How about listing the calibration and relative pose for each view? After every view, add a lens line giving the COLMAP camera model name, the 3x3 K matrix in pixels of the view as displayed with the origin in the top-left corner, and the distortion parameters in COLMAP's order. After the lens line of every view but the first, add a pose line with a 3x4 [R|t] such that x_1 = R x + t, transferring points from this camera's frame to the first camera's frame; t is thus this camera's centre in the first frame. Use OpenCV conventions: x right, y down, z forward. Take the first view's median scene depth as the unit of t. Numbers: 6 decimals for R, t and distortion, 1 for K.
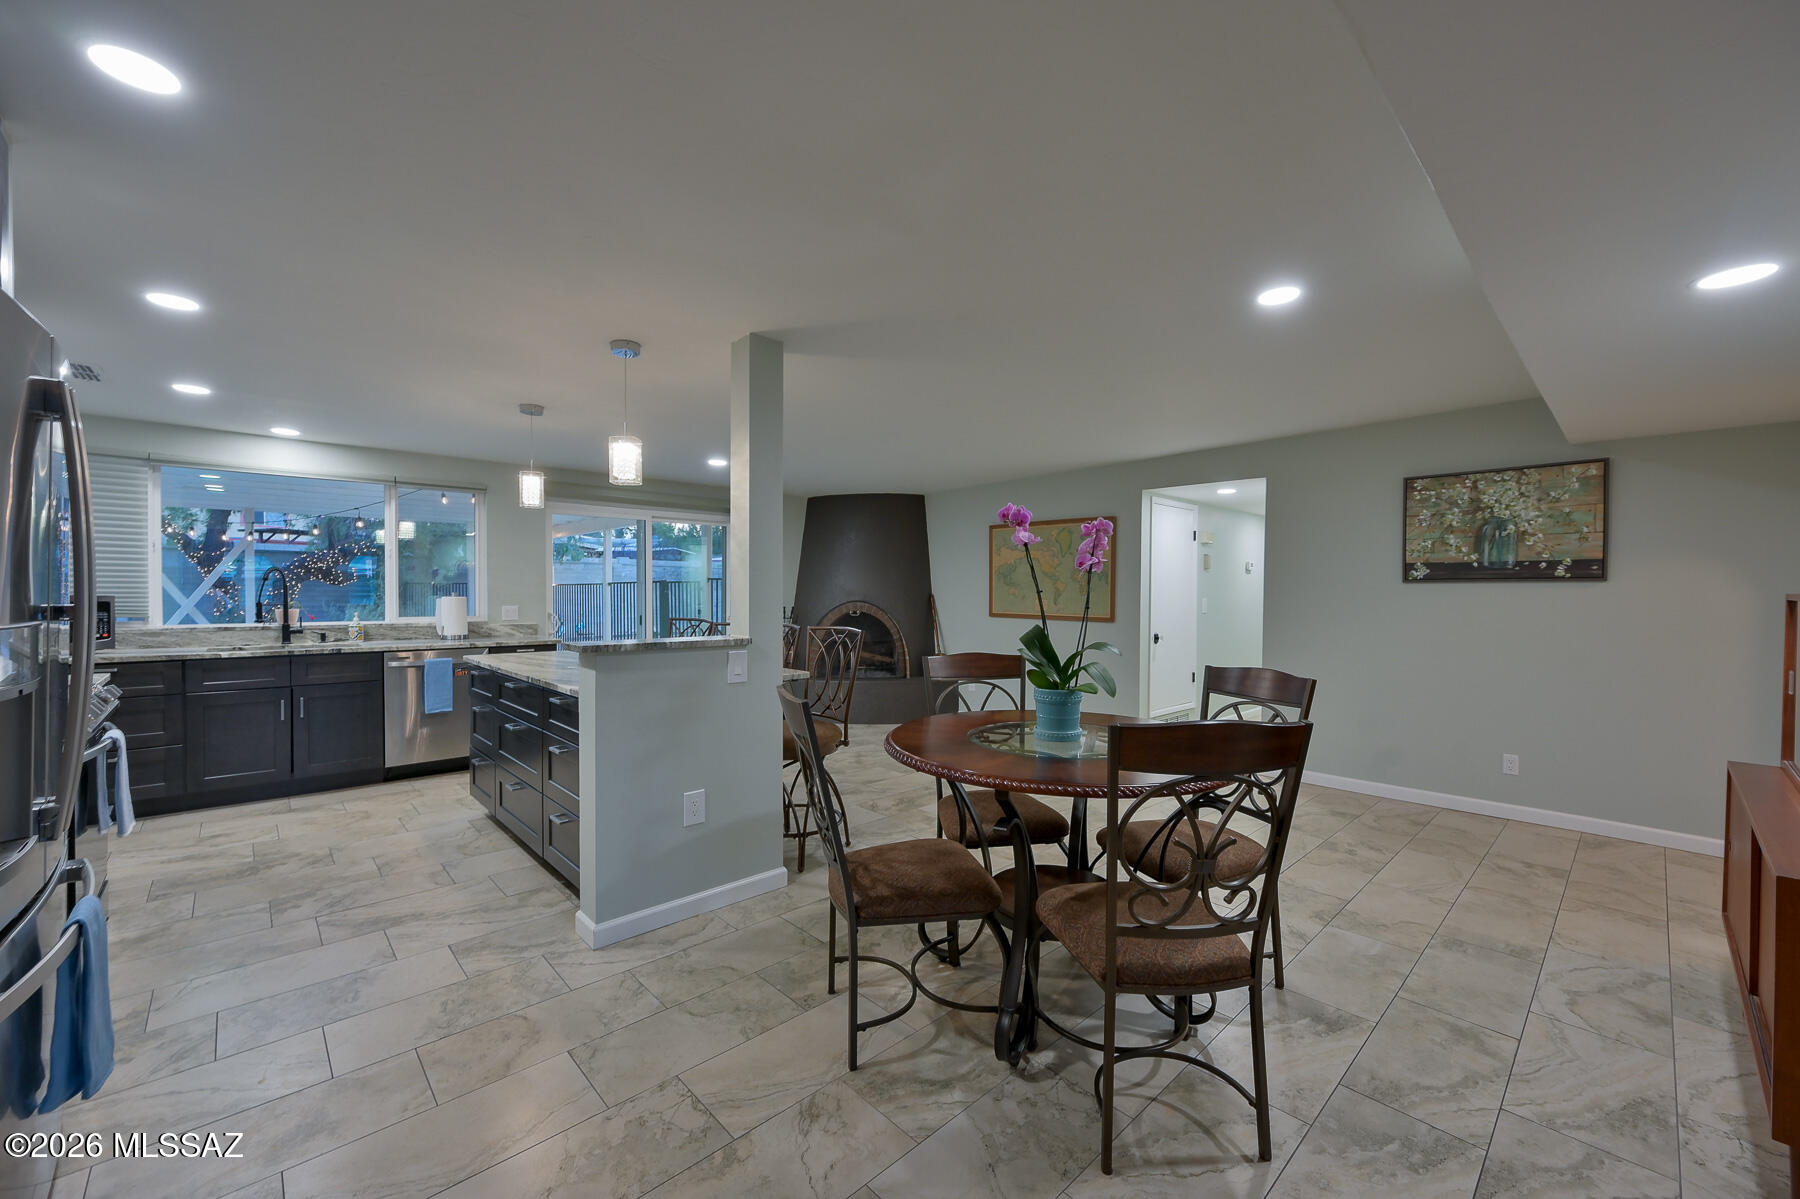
lens RADIAL K [[707.4, 0, 899.8], [0, 707.4, 604.8], [0, 0, 1]] dist [-0.003054, 0.000421]
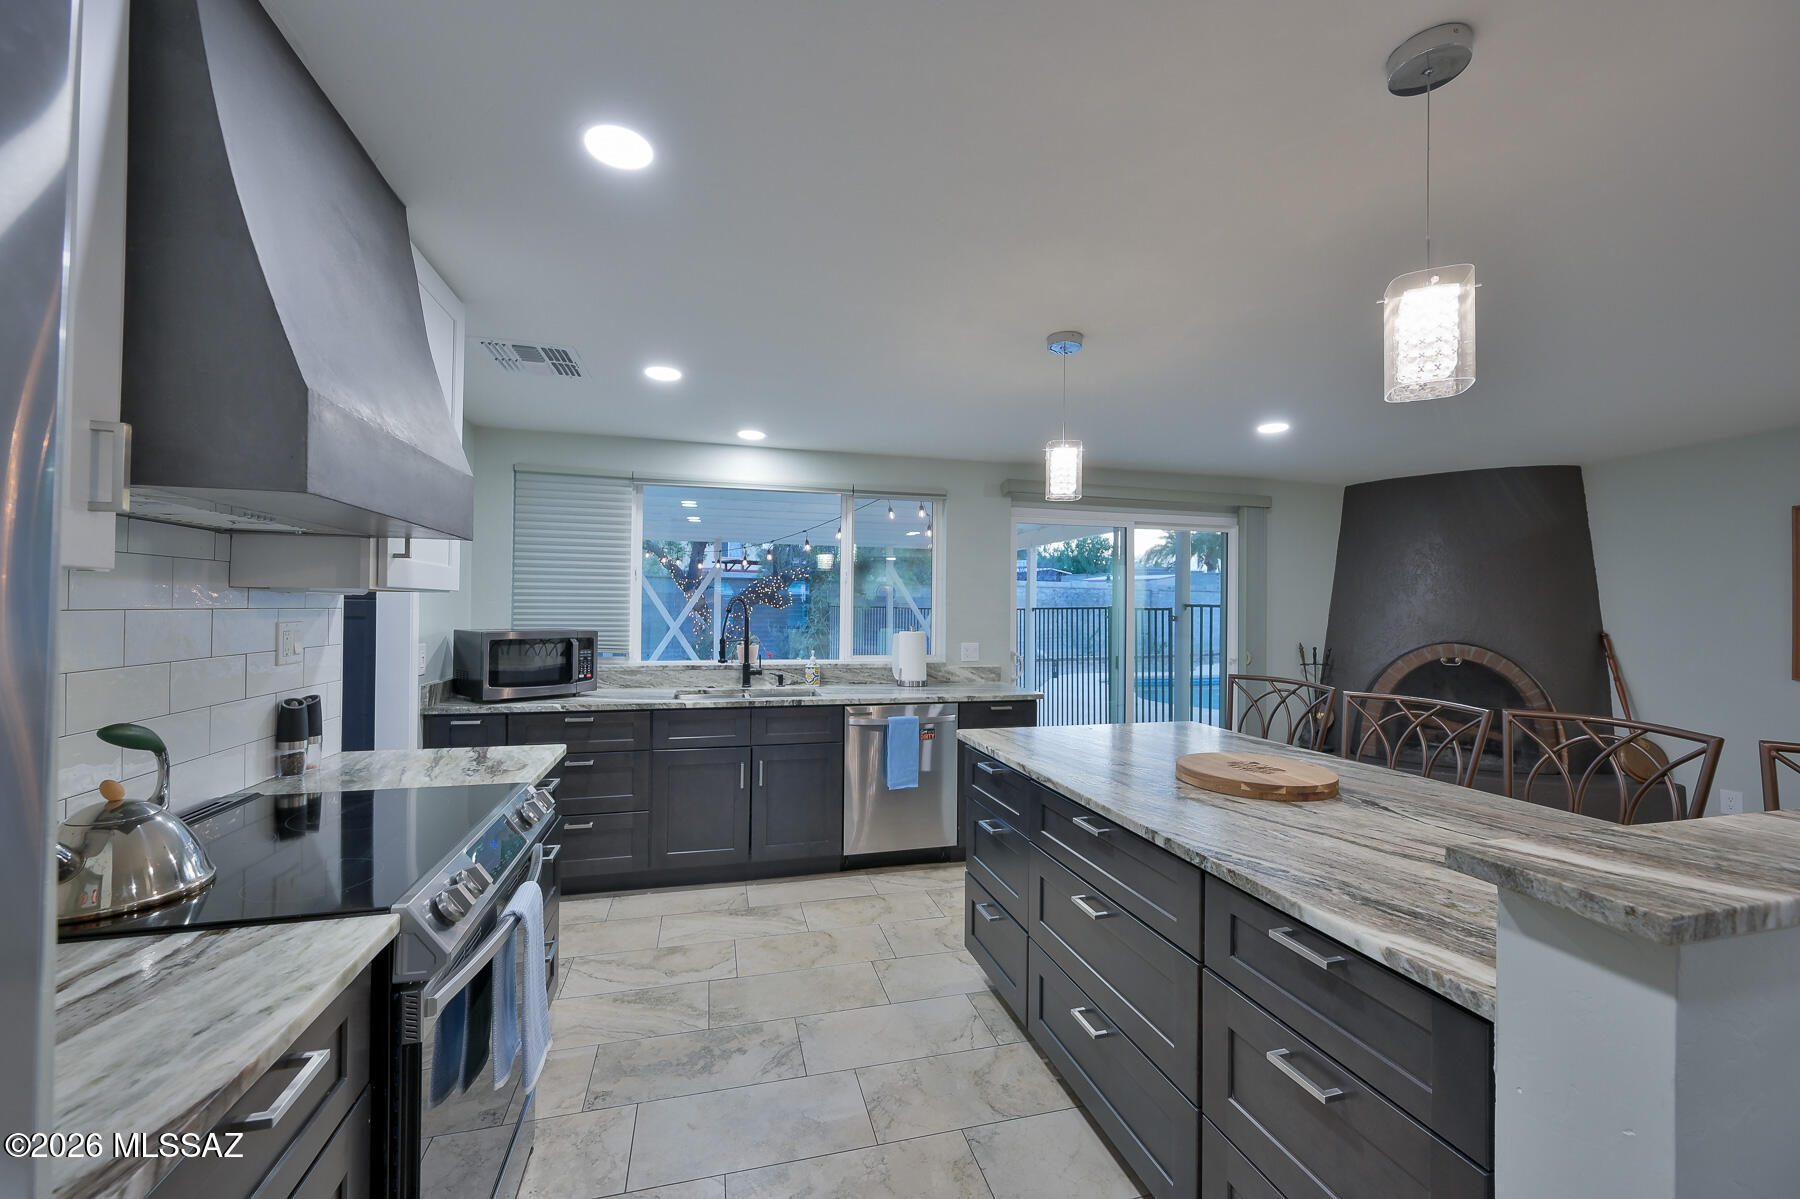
lens RADIAL K [[707.4, 0, 901.9], [0, 707.4, 604.1], [0, 0, 1]] dist [-0.003054, 0.000421]
pose [[0.882072, 0.001016, -0.471114, -0.298810], [-0.014683, 0.999571, -0.025335, -0.024350], [0.470886, 0.029265, 0.881709, 0.329884]]
